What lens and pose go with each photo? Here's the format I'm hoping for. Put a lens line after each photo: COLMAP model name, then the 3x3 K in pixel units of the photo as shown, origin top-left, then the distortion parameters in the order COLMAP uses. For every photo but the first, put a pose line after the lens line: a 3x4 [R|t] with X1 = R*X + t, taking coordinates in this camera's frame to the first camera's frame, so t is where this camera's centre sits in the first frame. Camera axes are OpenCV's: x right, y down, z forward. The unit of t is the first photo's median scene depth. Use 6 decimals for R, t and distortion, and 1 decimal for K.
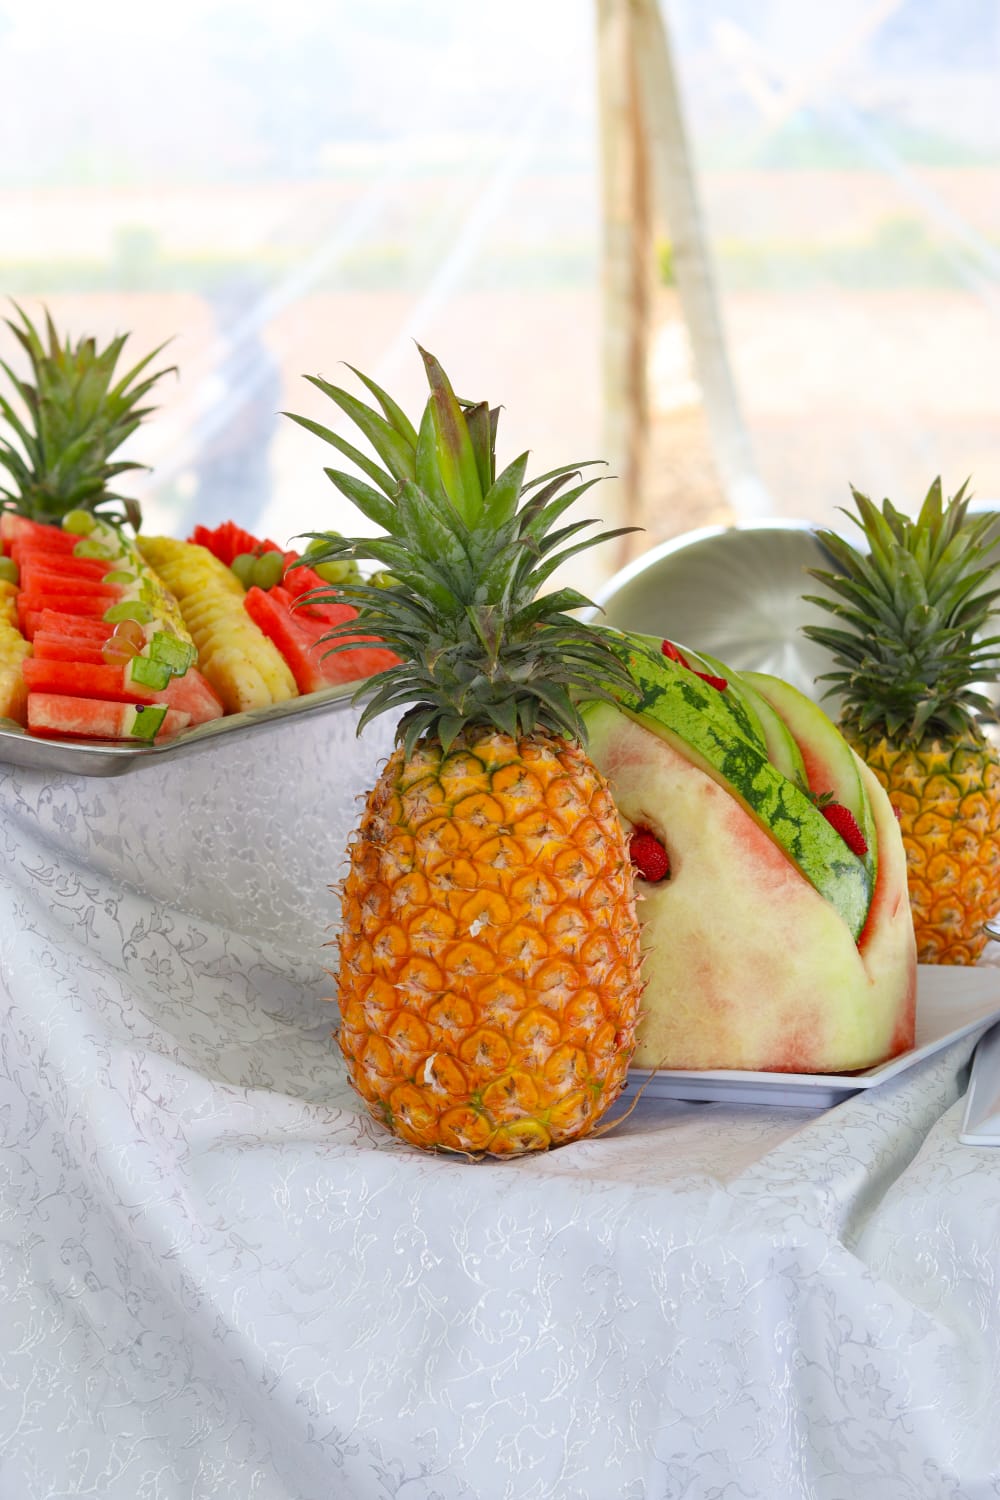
lens RADIAL K [[3515.6, 0, 500.7], [0, 3515.6, 751.7], [0, 0, 1]] dist [-0.110900, 0.000000]
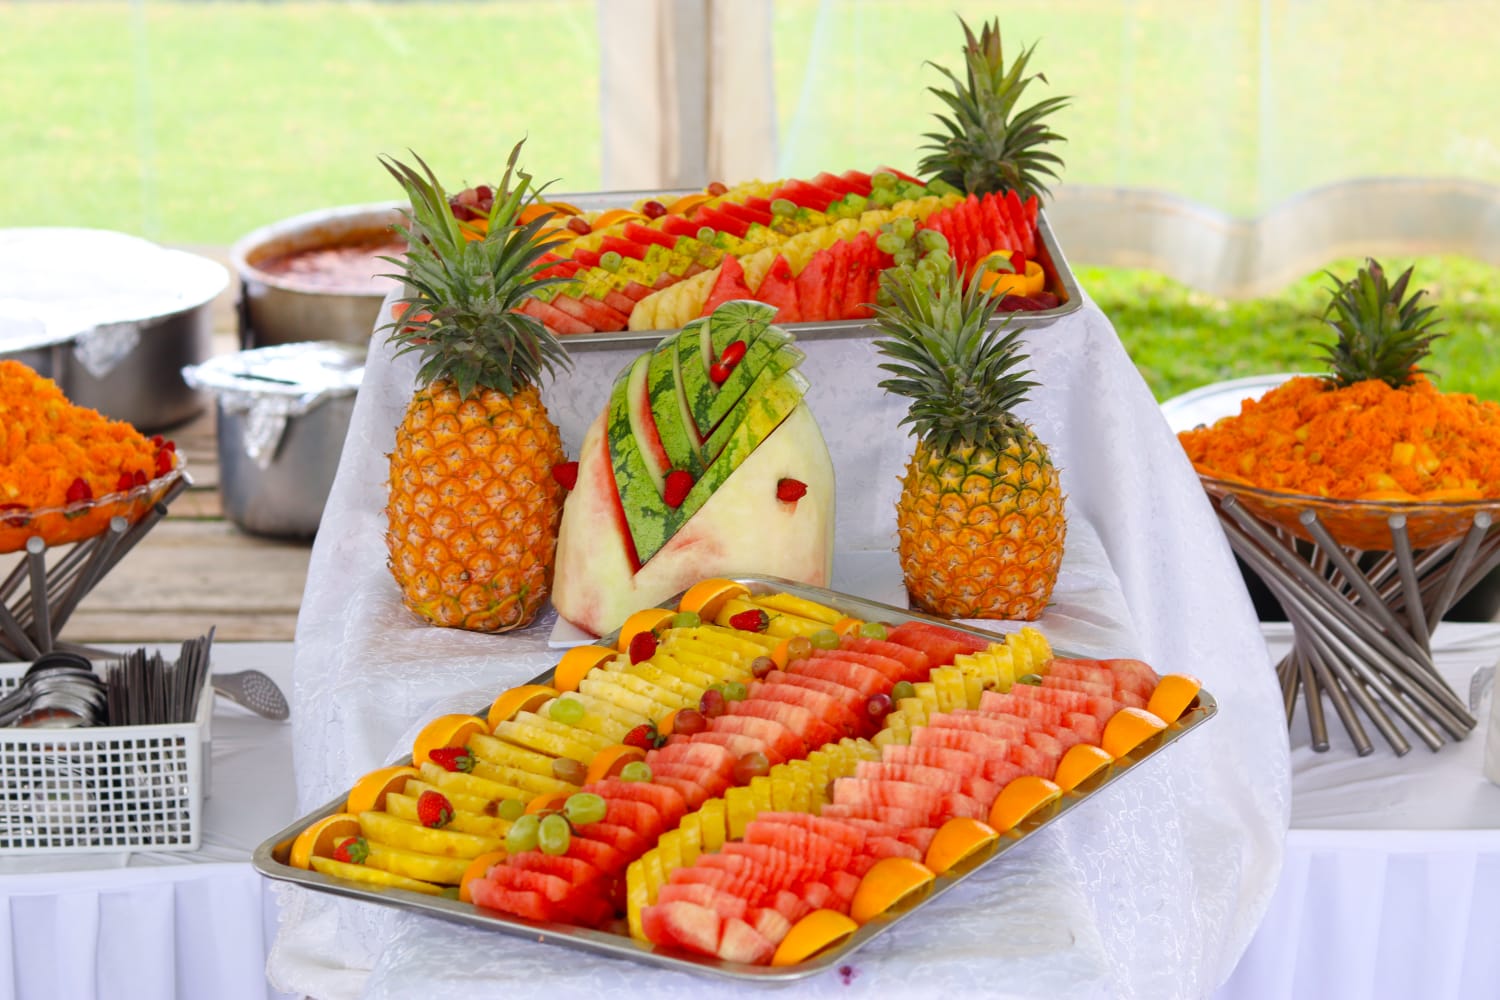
lens RADIAL K [[3515.6, 0, 750.7], [0, 3515.6, 499.5], [0, 0, 1]] dist [-0.110900, 0.000000]
pose [[0.447973, 0.235196, -0.862556, 1.288071], [-0.096551, 0.971861, 0.214857, -0.273709], [0.888819, -0.012969, 0.458076, 0.304982]]
